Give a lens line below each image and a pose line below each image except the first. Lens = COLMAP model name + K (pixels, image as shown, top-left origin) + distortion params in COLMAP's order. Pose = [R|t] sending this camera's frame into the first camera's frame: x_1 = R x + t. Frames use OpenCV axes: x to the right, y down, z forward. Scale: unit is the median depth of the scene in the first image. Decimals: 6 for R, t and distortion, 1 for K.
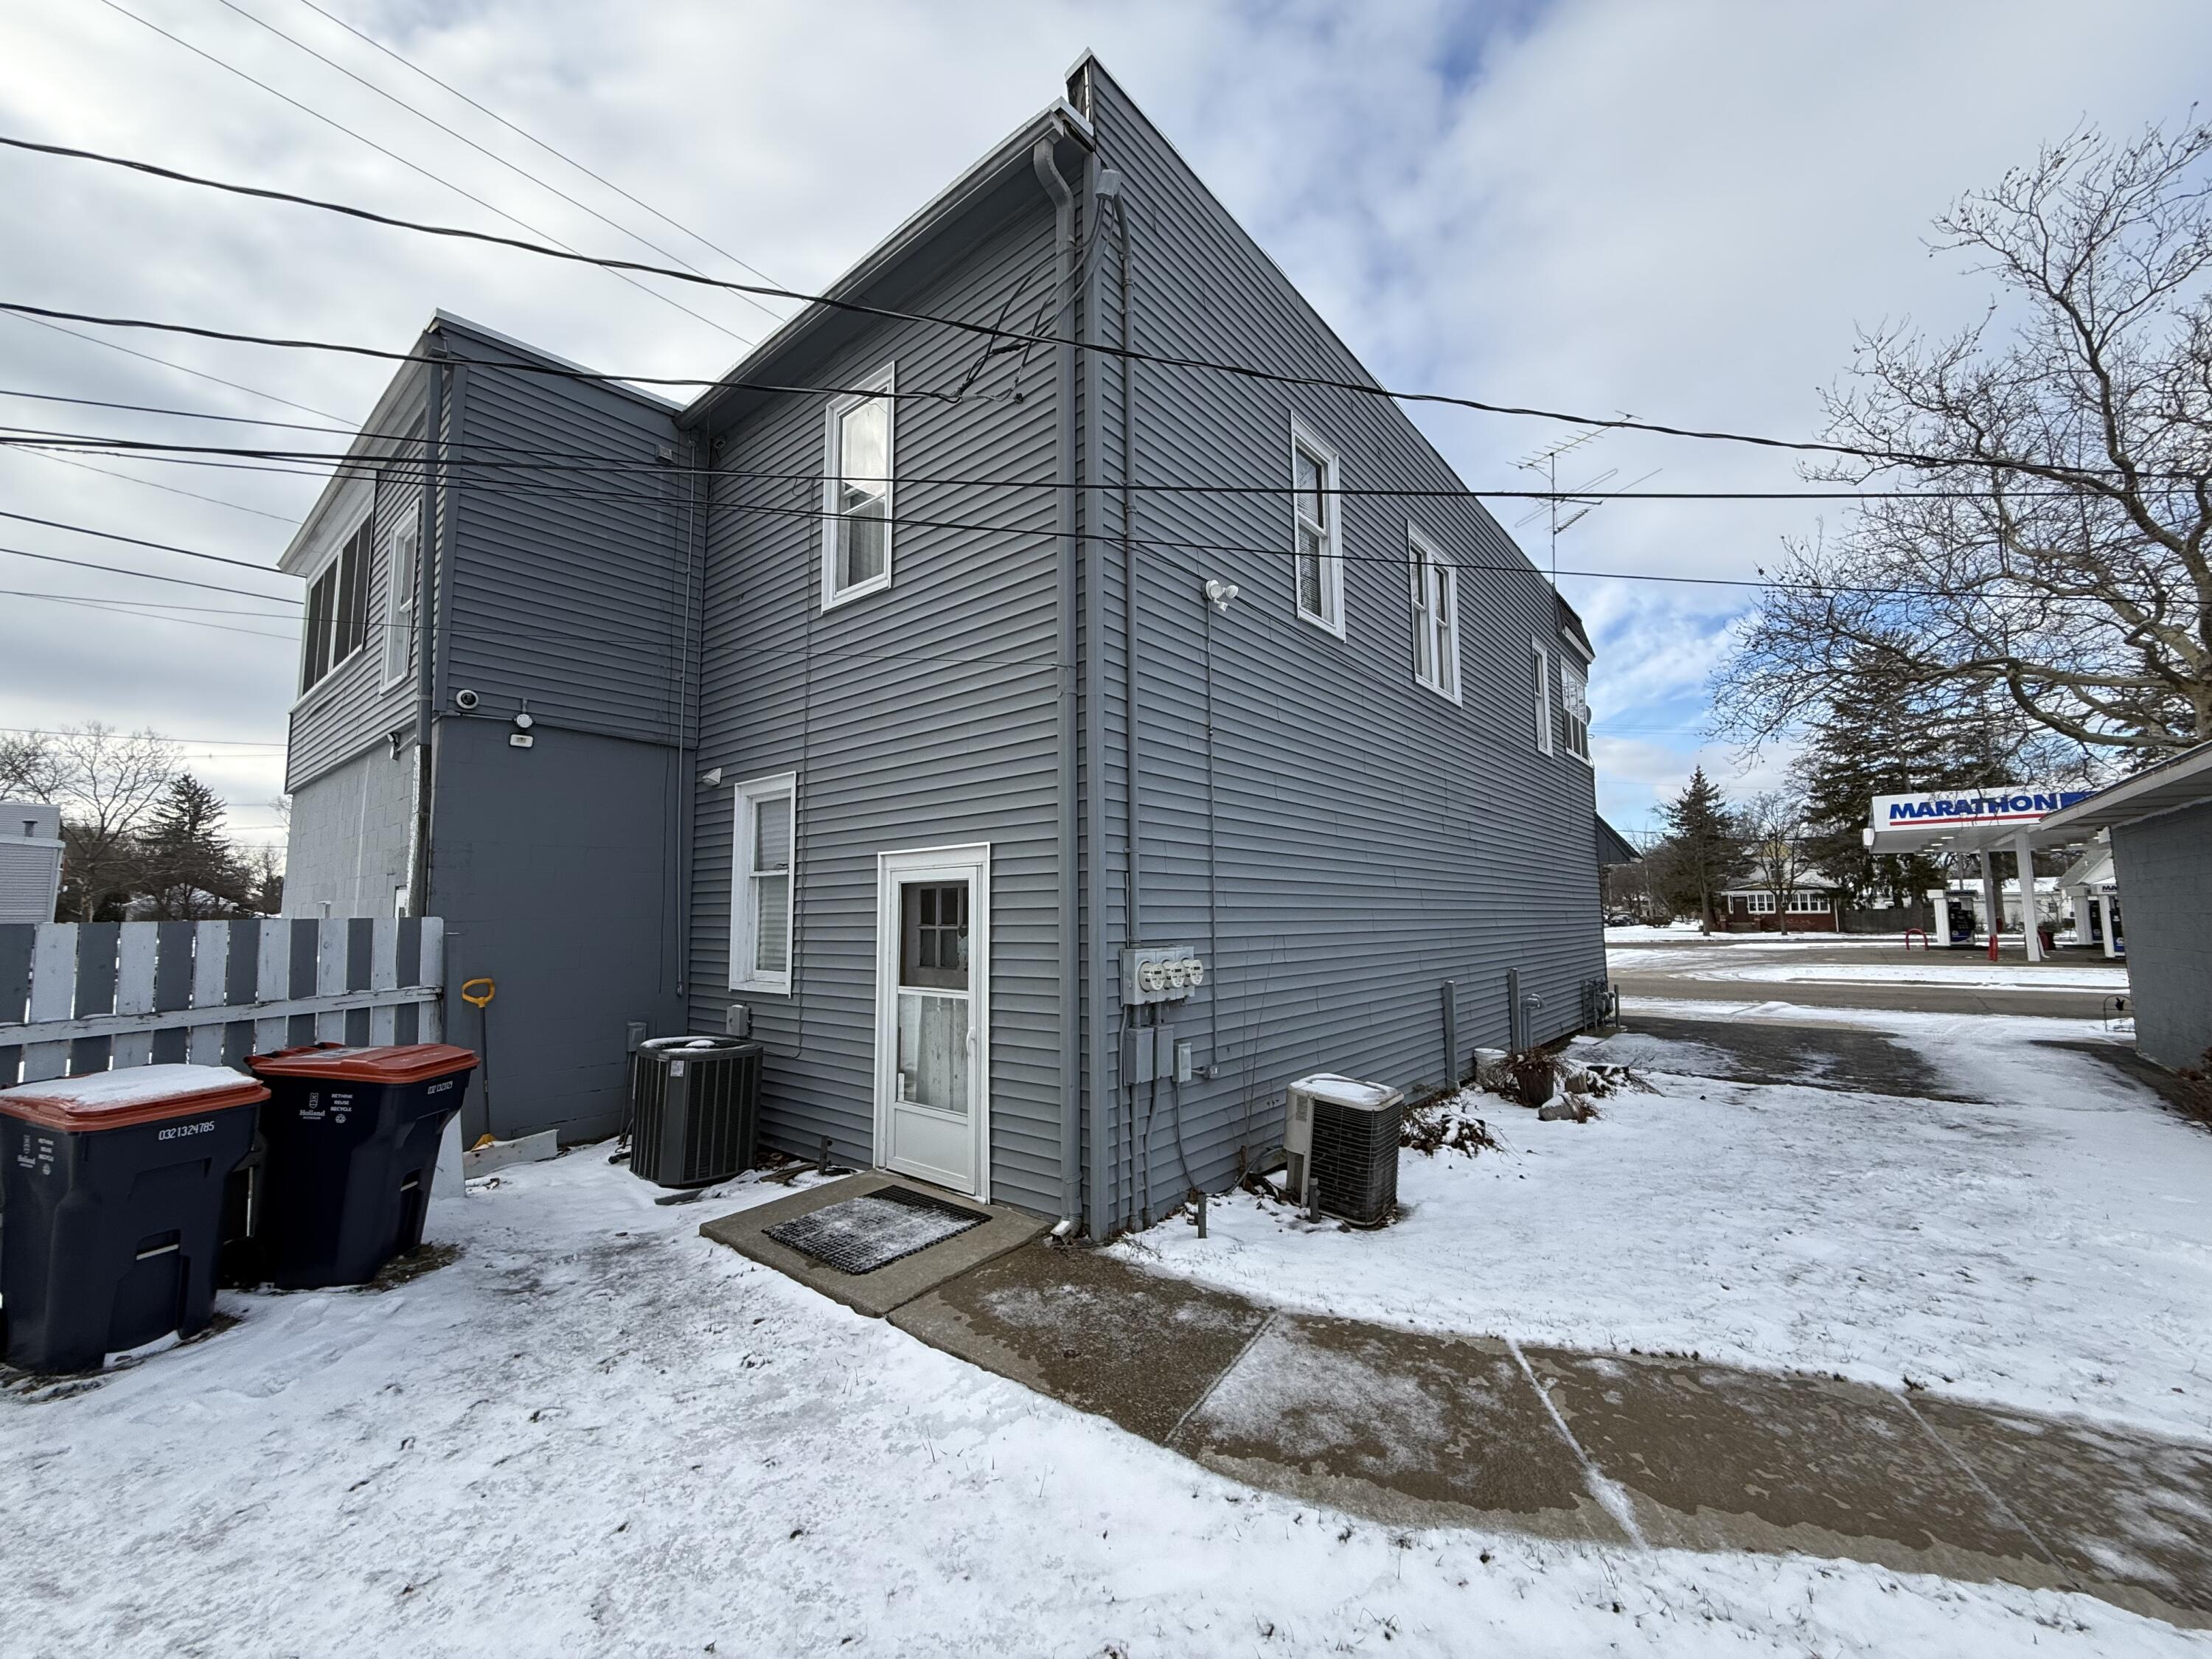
lens RADIAL K [[874.5, 0, 1106.4], [0, 874.5, 838.4], [0, 0, 1]] dist [-0.002193, -0.000469]
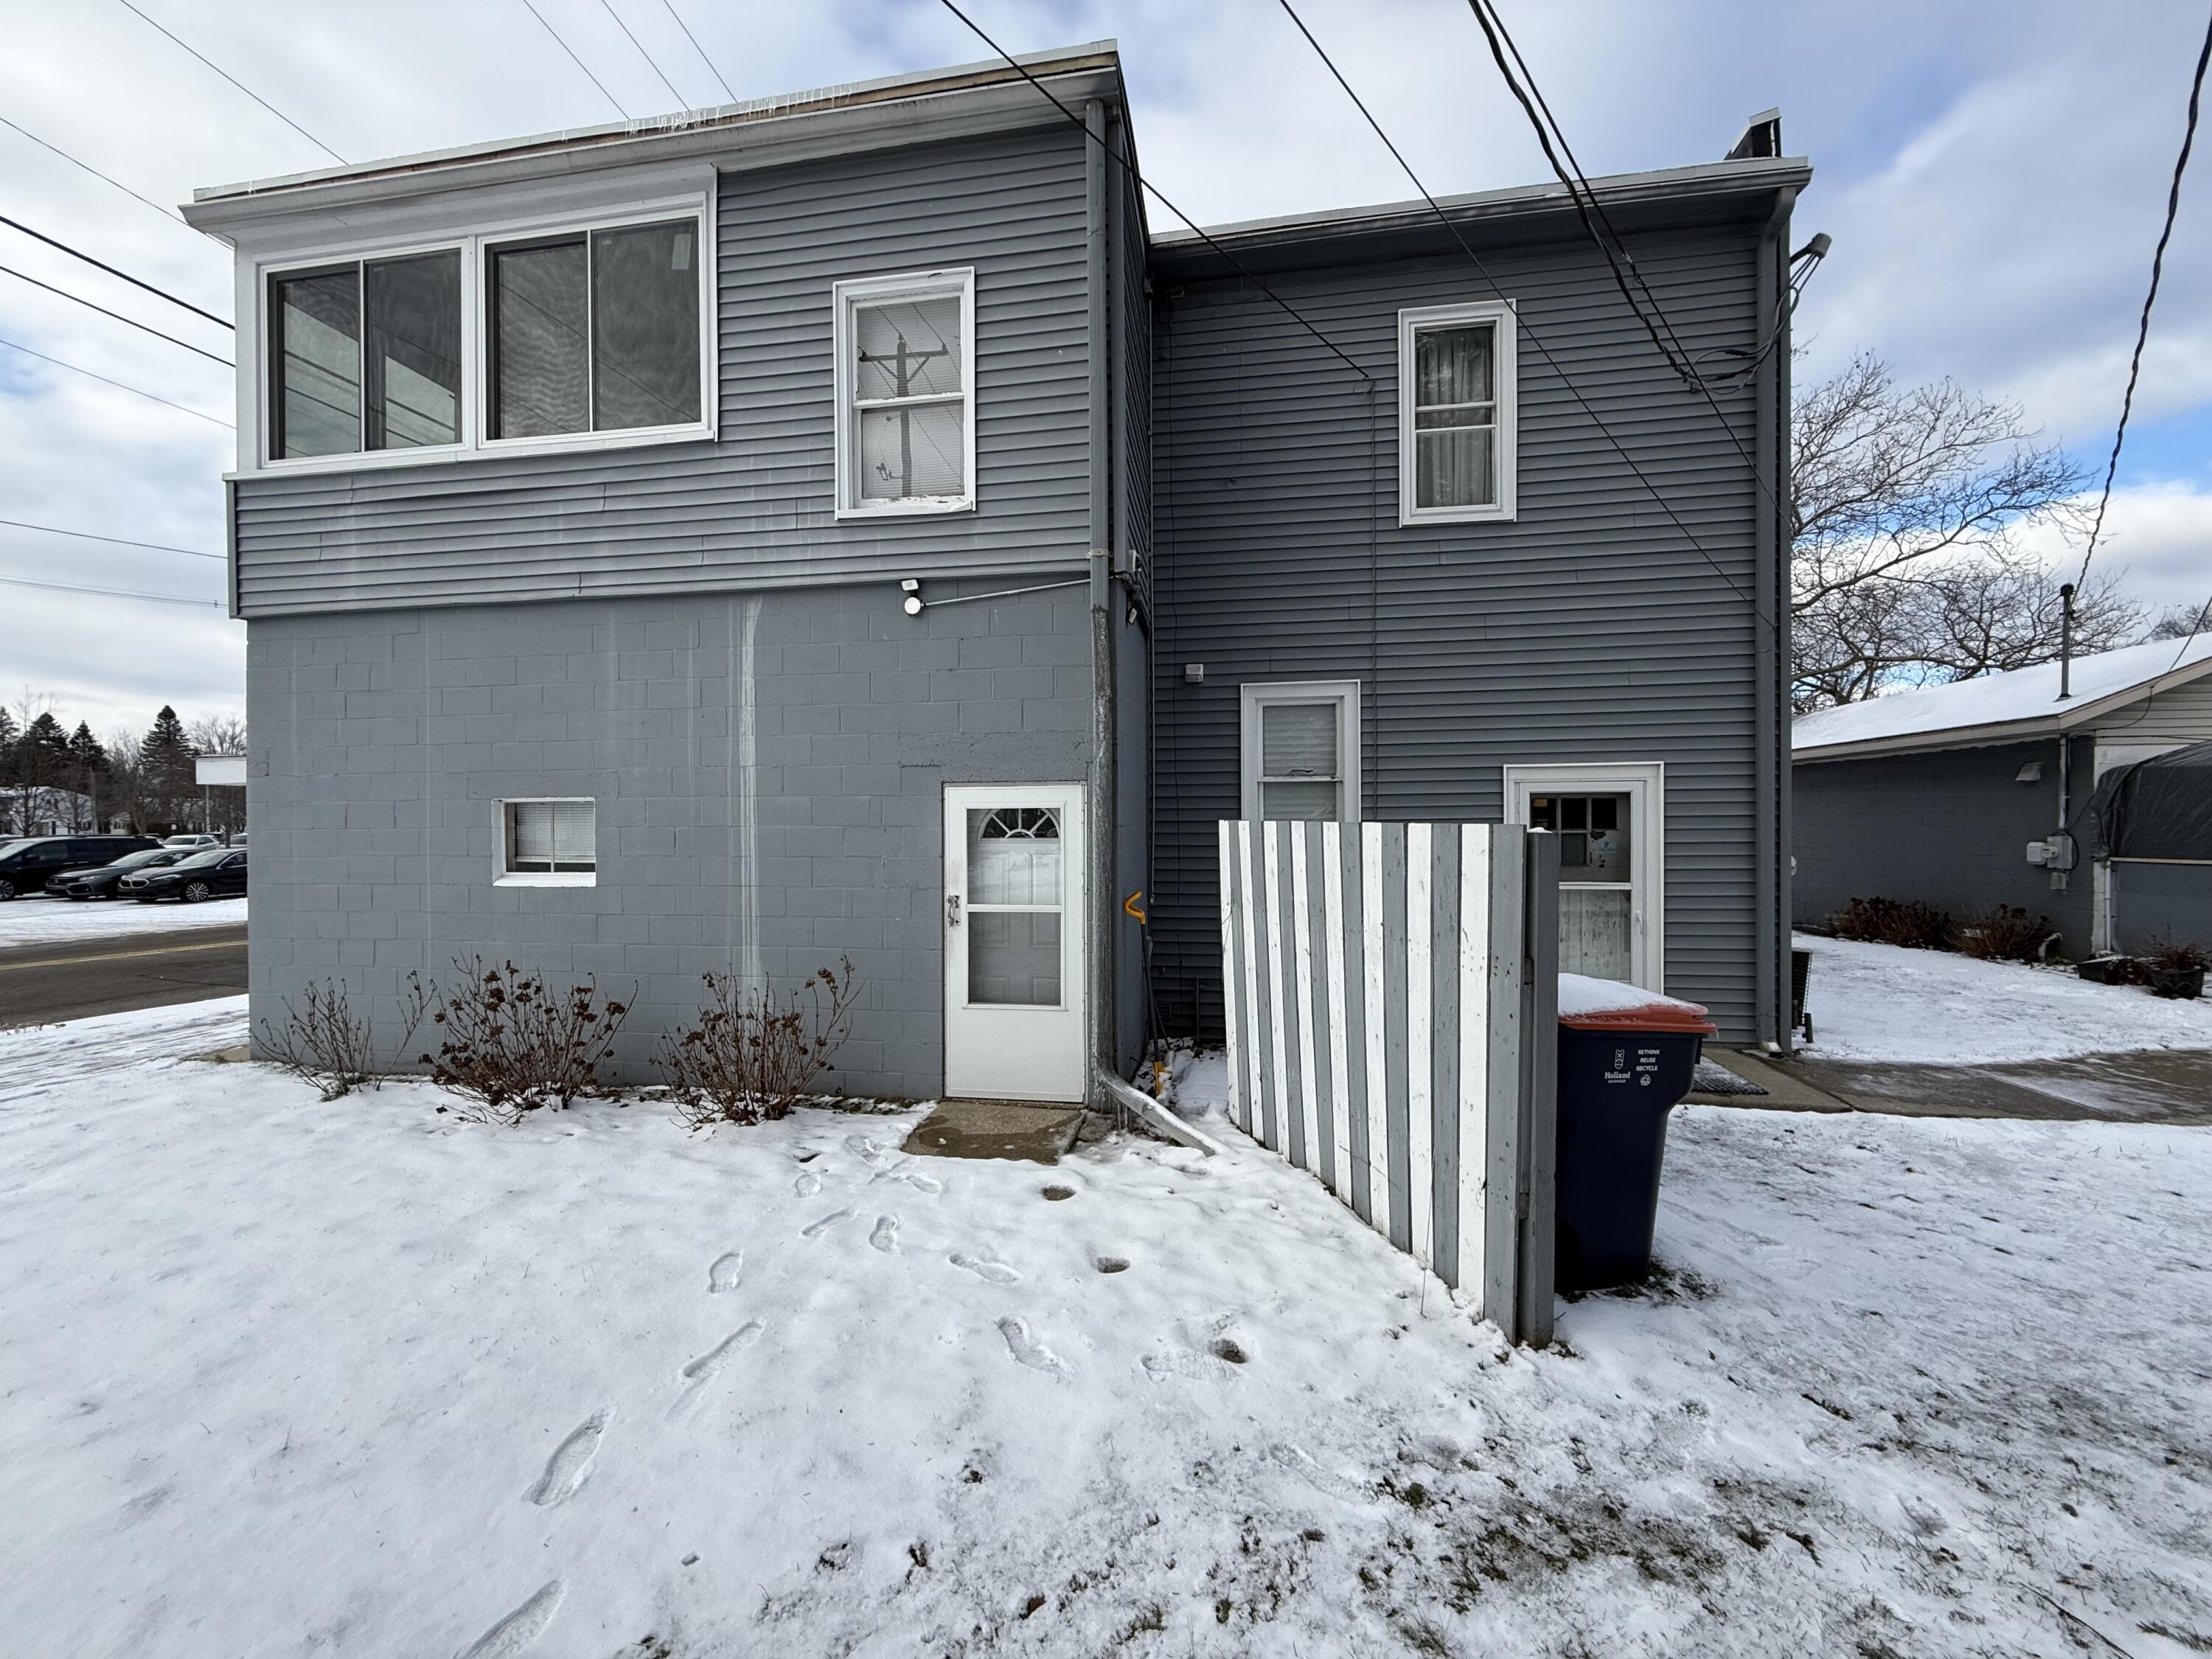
lens RADIAL K [[874.5, 0, 1104.1], [0, 874.5, 825.3], [0, 0, 1]] dist [-0.002193, -0.000469]
pose [[0.866503, 0.001876, 0.499168, -1.907068], [-0.047683, 0.995731, 0.079032, 0.045022], [-0.496889, -0.092283, 0.862893, 0.424259]]
